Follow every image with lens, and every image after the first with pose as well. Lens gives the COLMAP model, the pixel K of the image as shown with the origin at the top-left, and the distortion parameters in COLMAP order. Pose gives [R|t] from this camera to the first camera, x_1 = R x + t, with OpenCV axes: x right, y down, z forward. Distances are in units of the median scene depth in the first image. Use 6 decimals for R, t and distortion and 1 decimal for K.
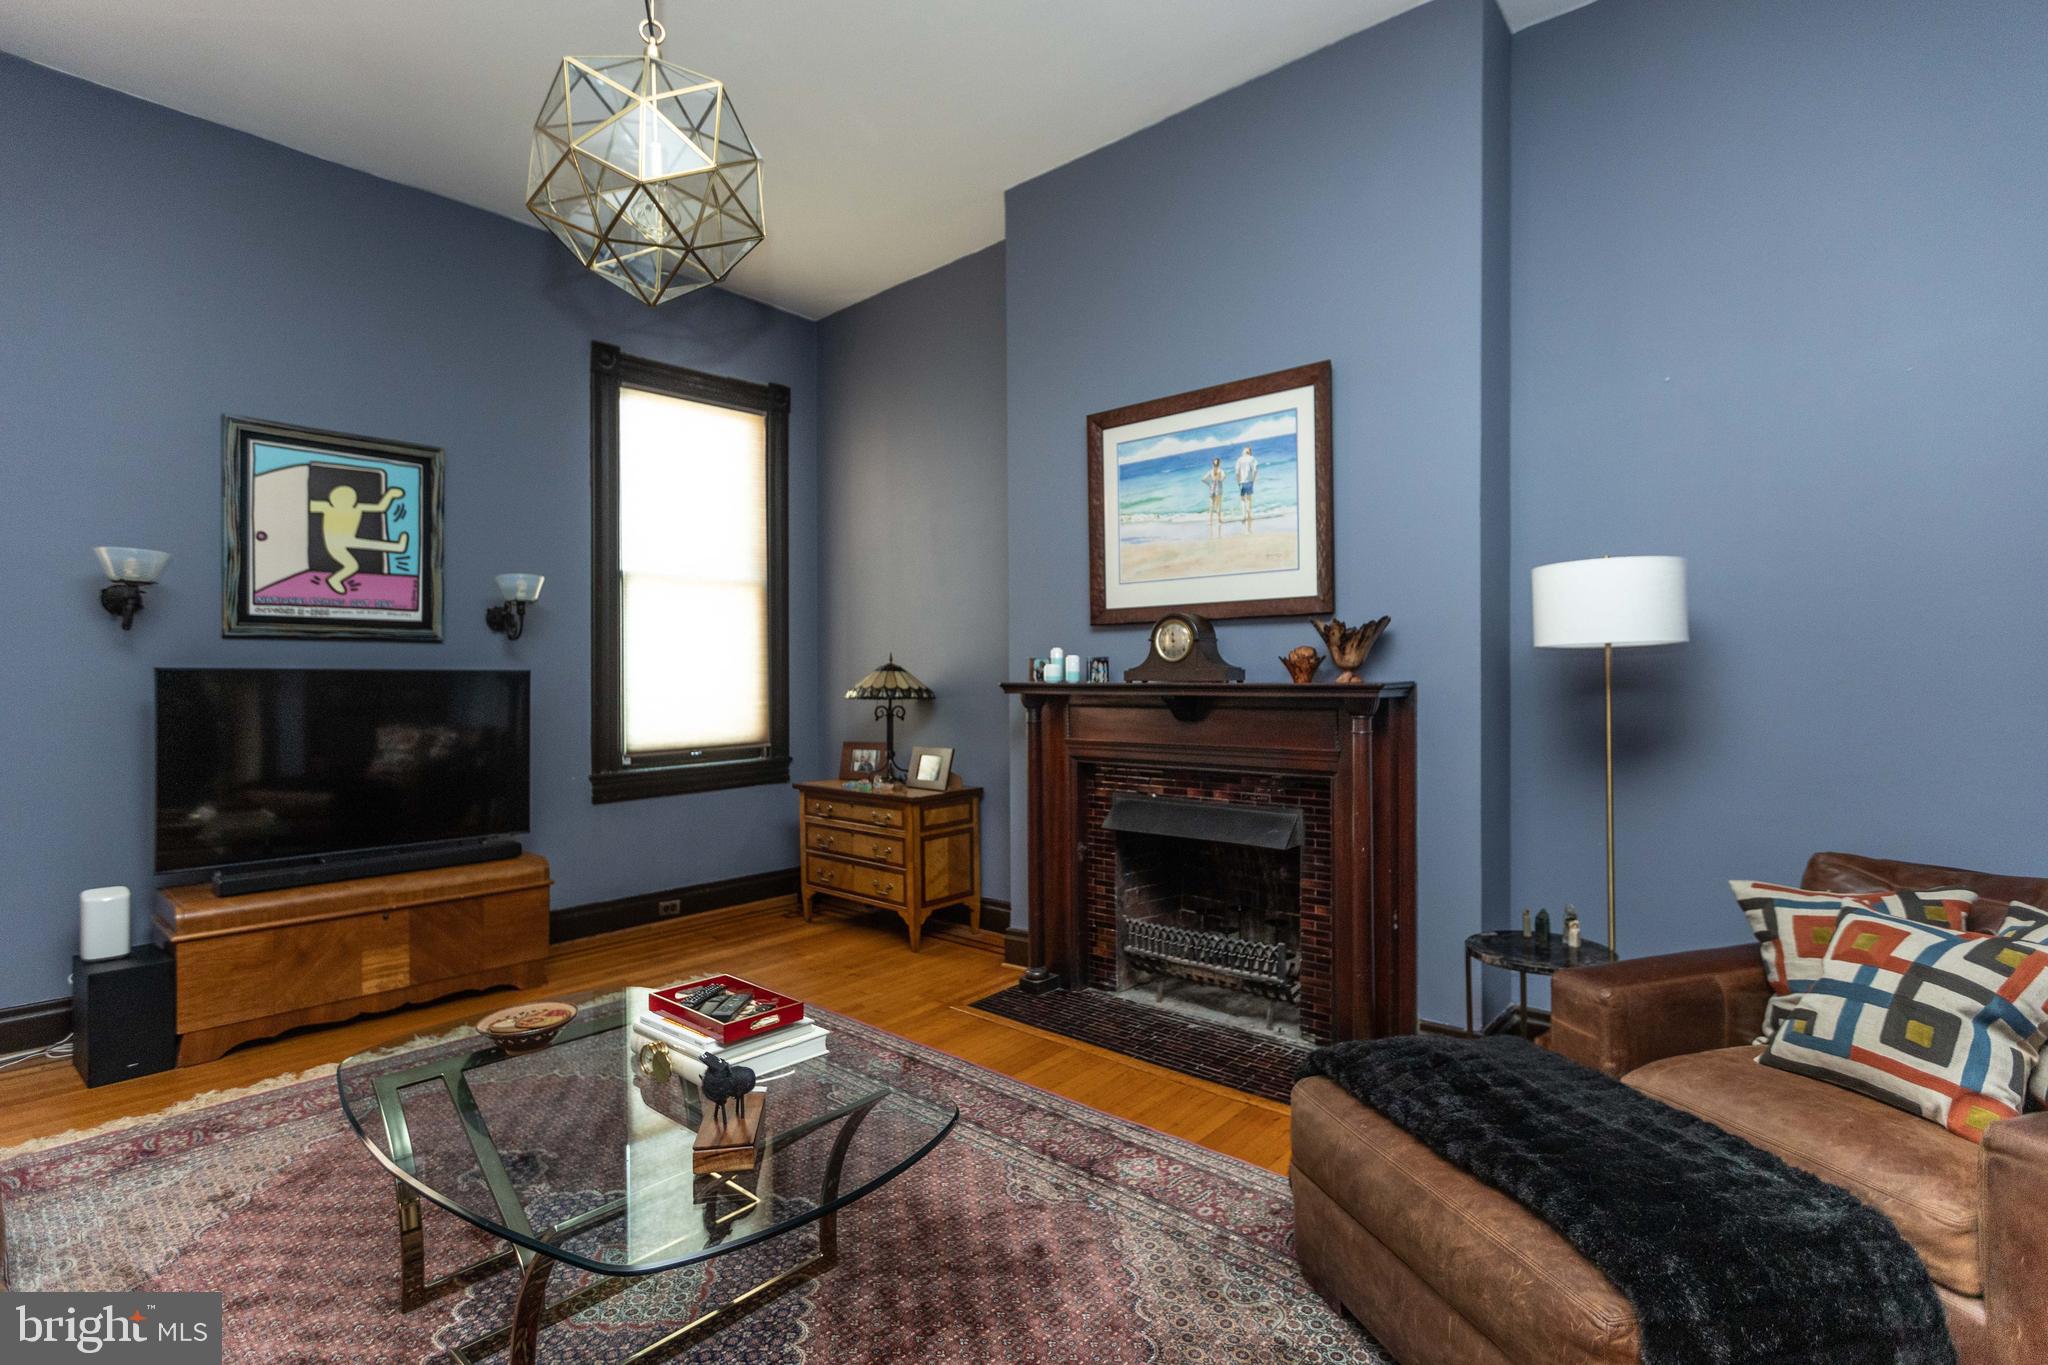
lens RADIAL K [[973.7, 0, 1027.8], [0, 973.7, 679.0], [0, 0, 1]] dist [-0.002391, -0.002066]
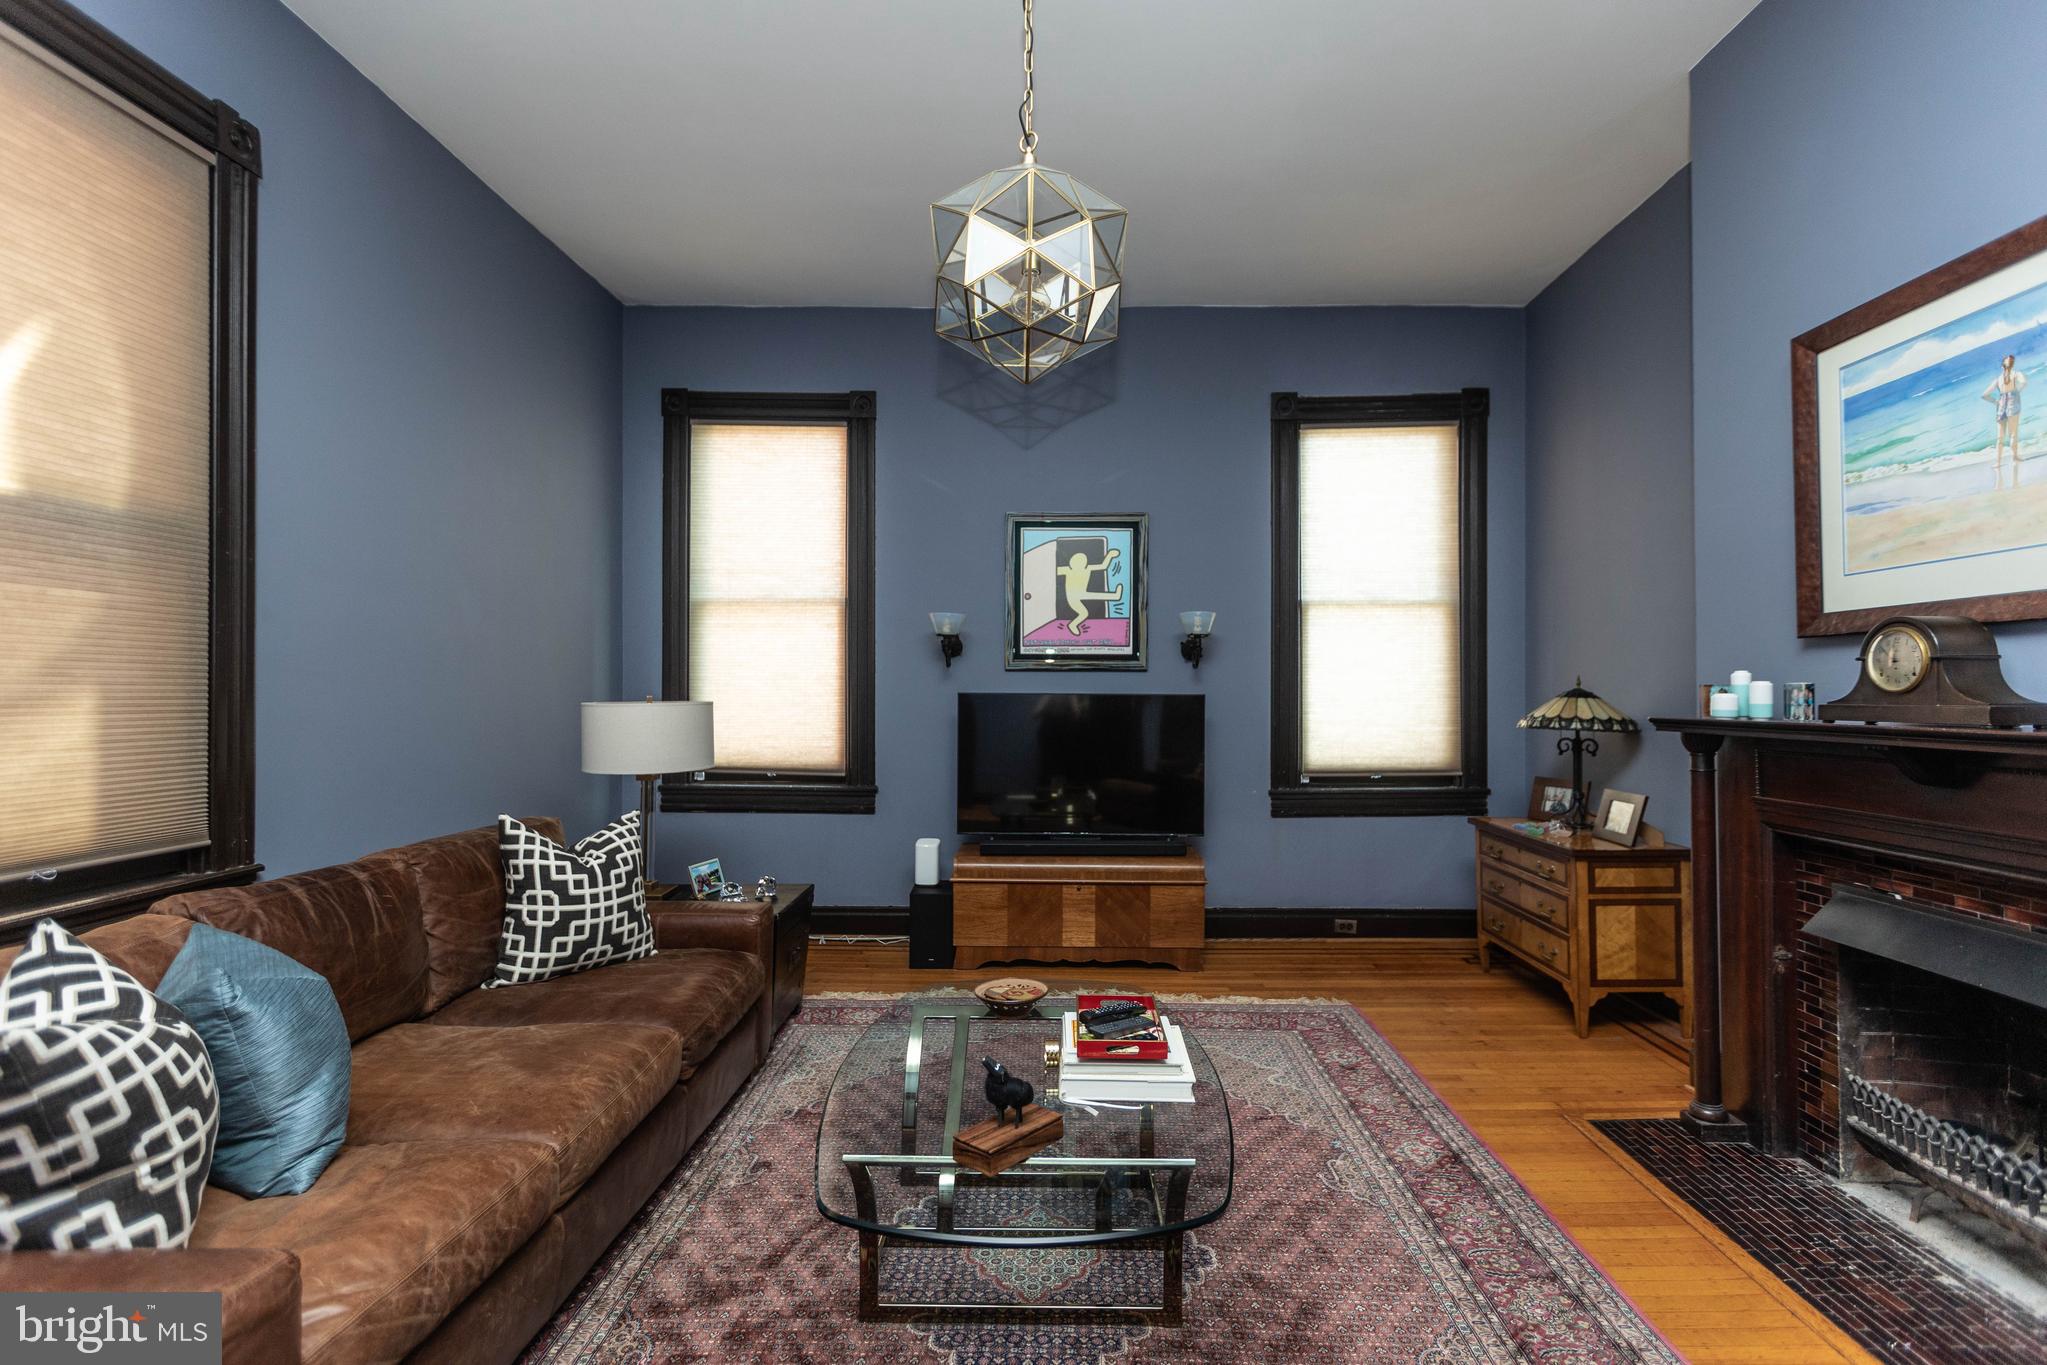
lens RADIAL K [[929.8, 0, 1038.7], [0, 929.8, 684.3], [0, 0, 1]] dist [0.002744, -0.001286]
pose [[0.649245, -0.000978, -0.760579, 0.221529], [-0.007281, 0.999945, -0.007501, -0.012882], [0.760544, 0.010408, 0.649202, 0.155516]]
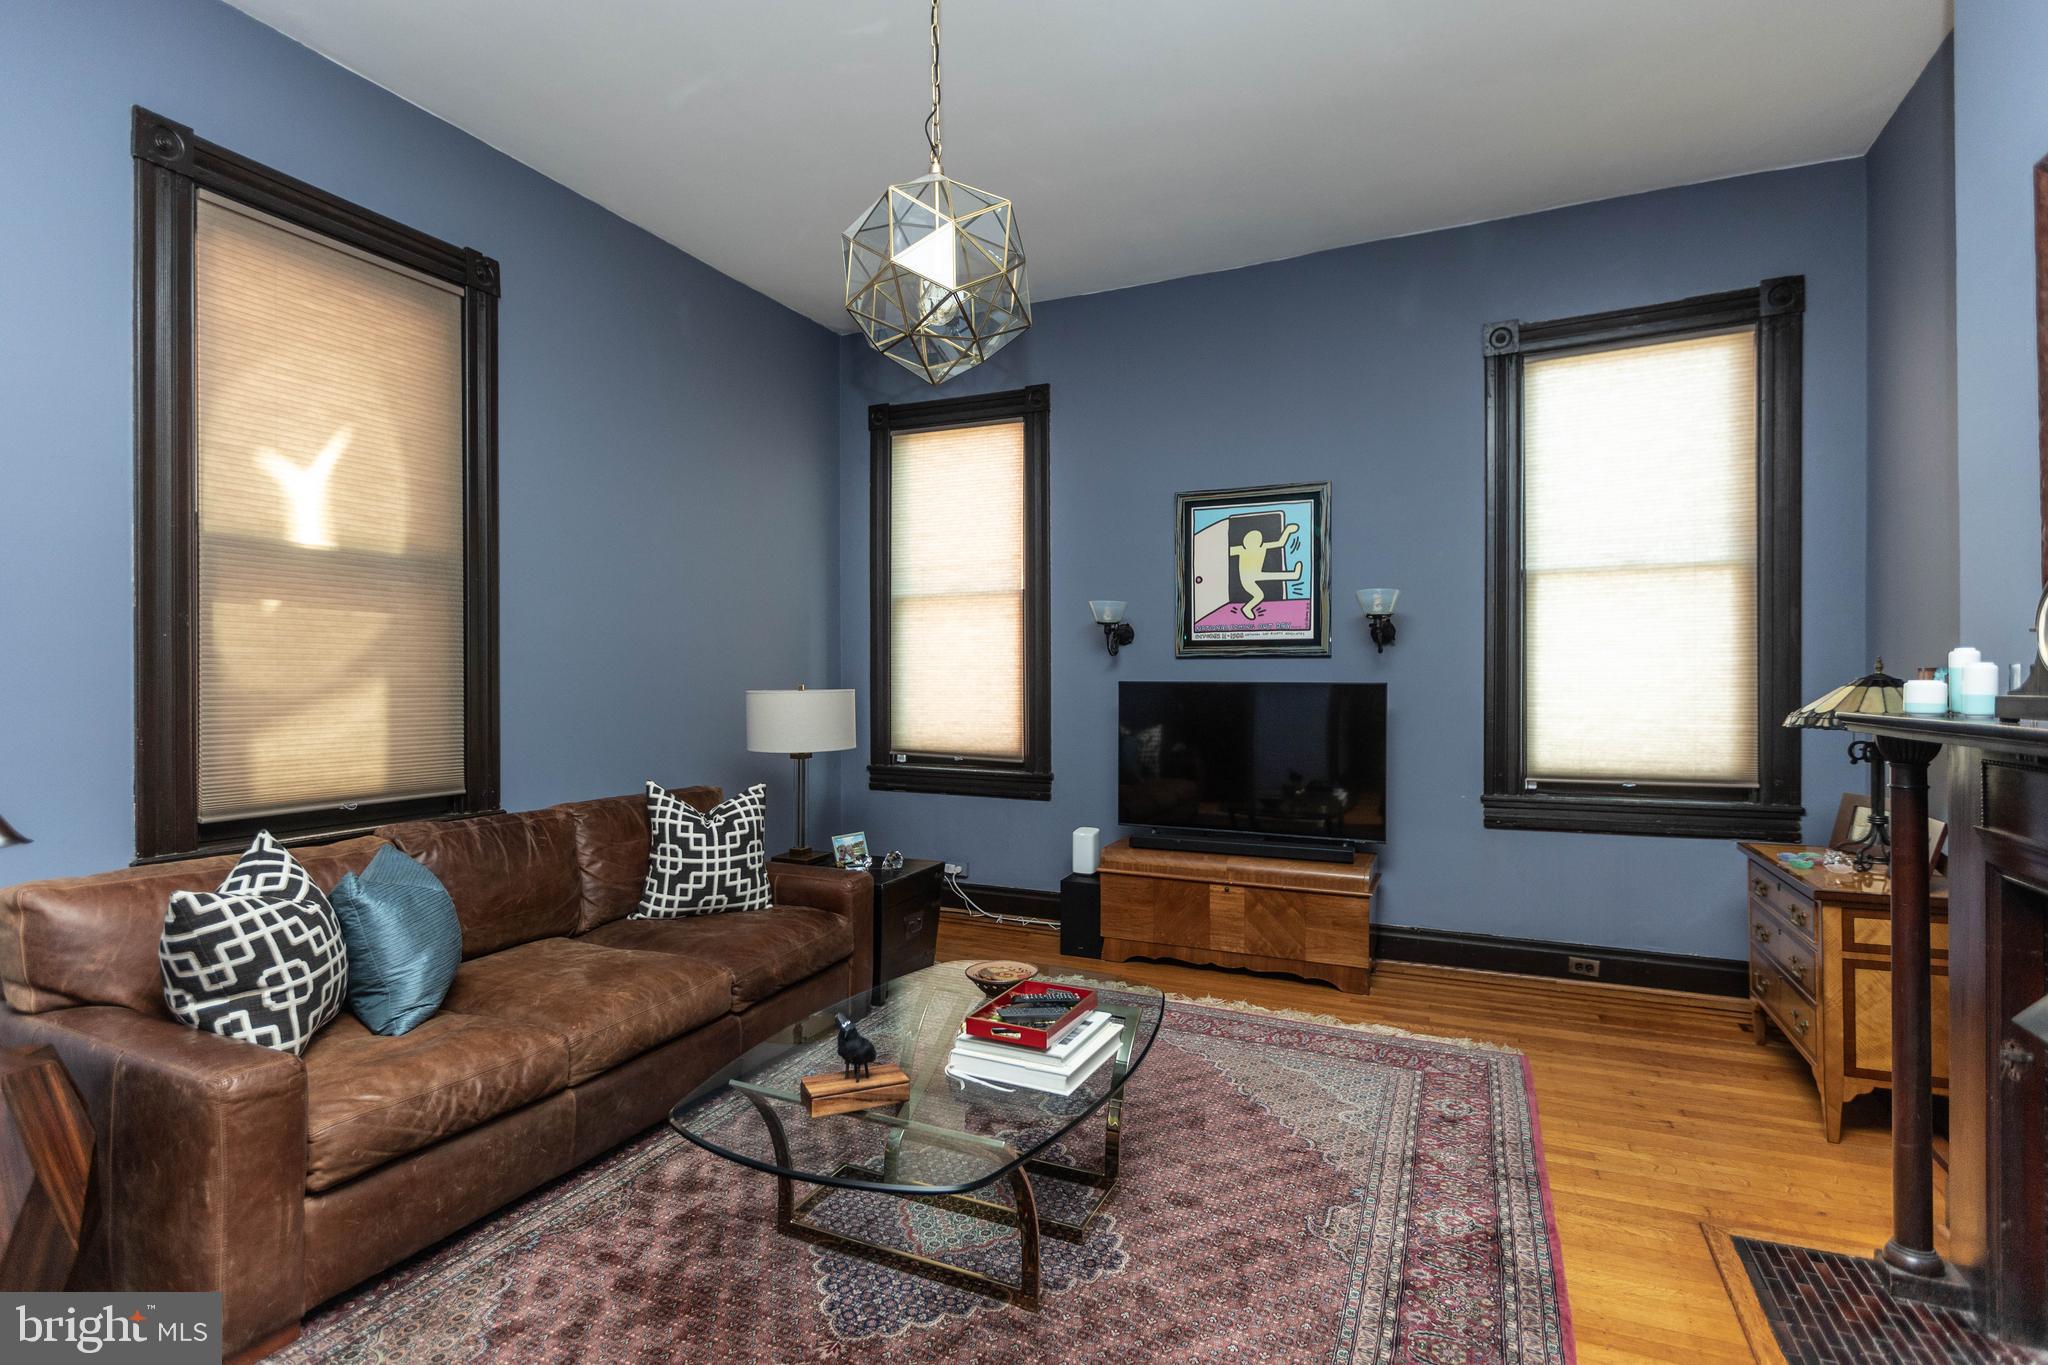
lens RADIAL K [[973.7, 0, 1011.7], [0, 973.7, 684.7], [0, 0, 1]] dist [-0.002391, -0.002066]
pose [[0.273884, 0.008470, -0.961725, 0.397751], [-0.003989, 0.999963, 0.007671, -0.015248], [0.961755, 0.001736, 0.273907, 0.396170]]
